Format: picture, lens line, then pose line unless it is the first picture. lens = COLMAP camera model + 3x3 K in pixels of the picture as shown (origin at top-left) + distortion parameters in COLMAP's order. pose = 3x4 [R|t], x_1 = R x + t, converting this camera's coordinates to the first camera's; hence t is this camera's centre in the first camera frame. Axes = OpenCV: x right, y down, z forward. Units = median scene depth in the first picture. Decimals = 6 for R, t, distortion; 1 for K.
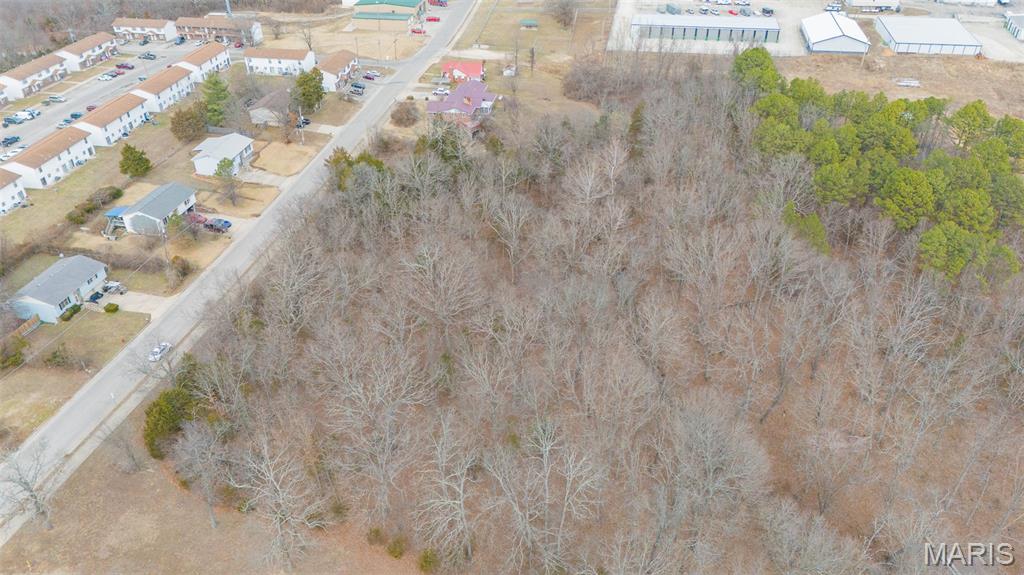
lens RADIAL K [[742.8, 0, 515.4], [0, 742.8, 286.9], [0, 0, 1]] dist [0.070295, -0.060377]
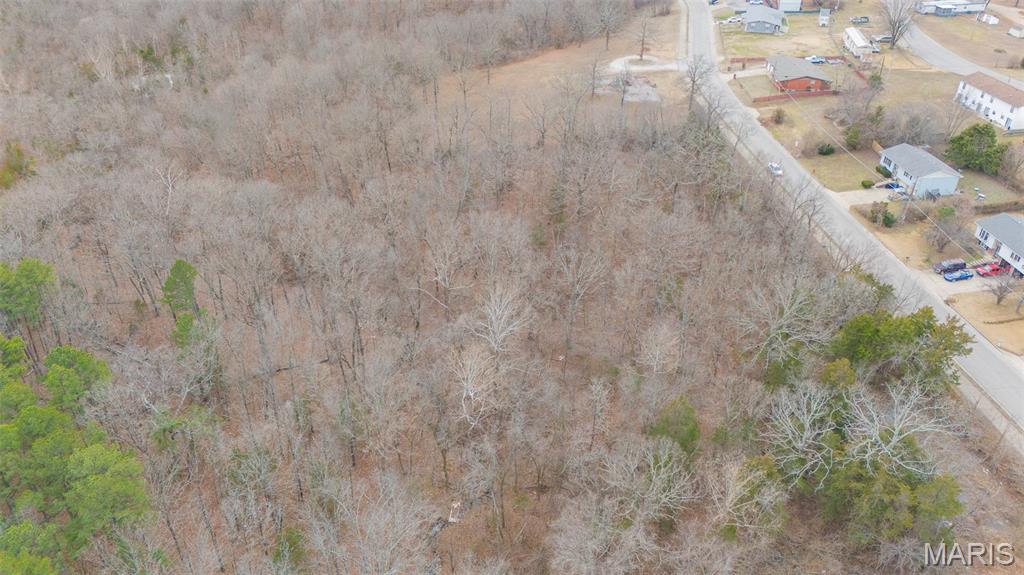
lens RADIAL K [[742.8, 0, 515.4], [0, 742.8, 286.9], [0, 0, 1]] dist [0.070295, -0.060377]
pose [[-0.954291, 0.158917, -0.253130, 0.225619], [-0.171119, 0.403875, 0.898667, -0.682051], [0.245047, 0.900905, -0.358221, 1.162673]]
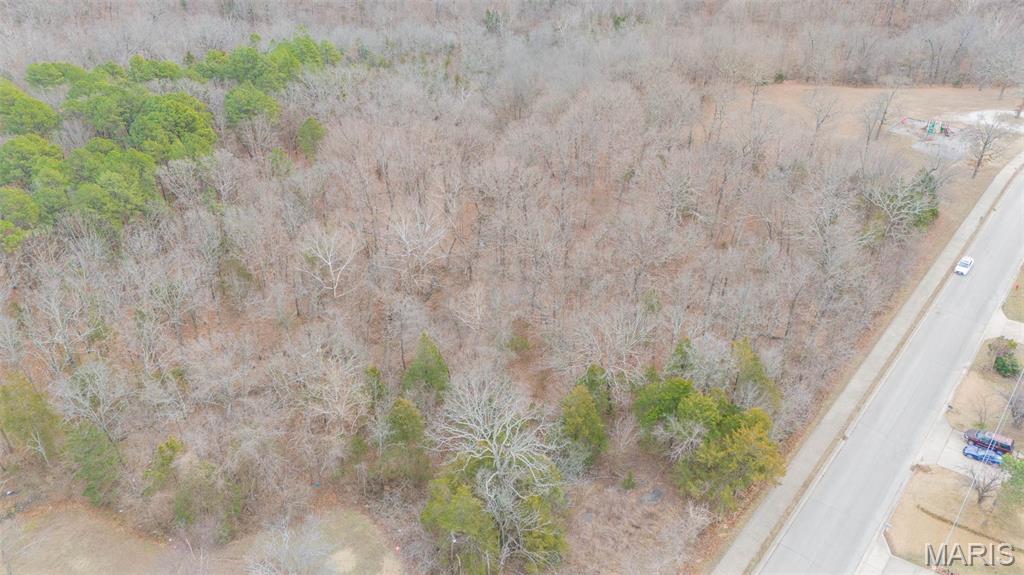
lens RADIAL K [[742.8, 0, 515.4], [0, 742.8, 286.9], [0, 0, 1]] dist [0.070295, -0.060377]
pose [[-0.868370, -0.269431, 0.416341, -0.293793], [0.275331, 0.436328, 0.856628, -0.672843], [-0.412463, 0.858502, -0.304712, 1.184140]]
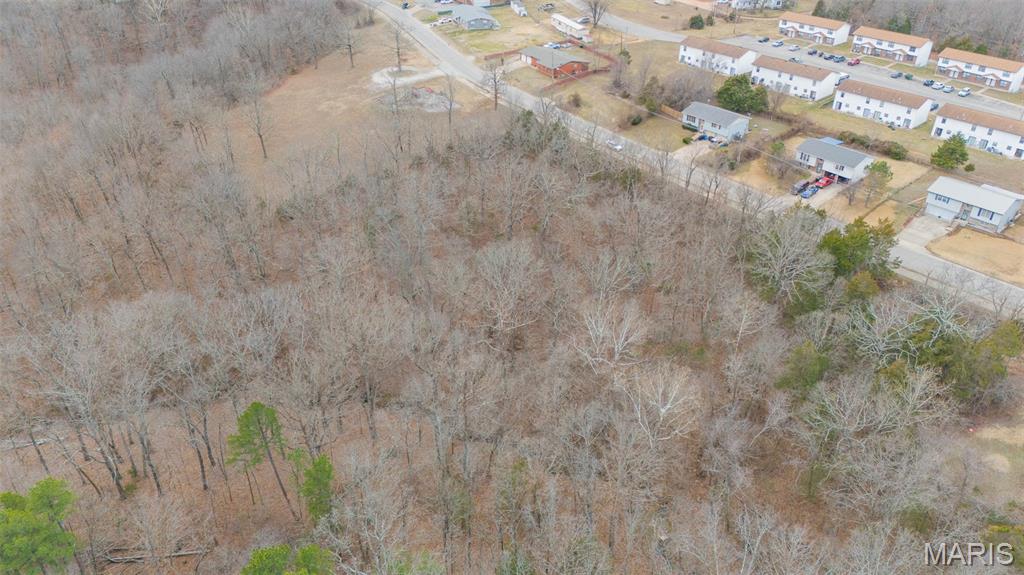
lens RADIAL K [[742.8, 0, 515.4], [0, 742.8, 286.9], [0, 0, 1]] dist [0.070295, -0.060377]
pose [[-0.626572, 0.418662, -0.657365, 0.518203], [-0.440573, 0.505491, 0.741872, -0.564154], [0.642886, 0.754454, -0.132276, 0.967370]]
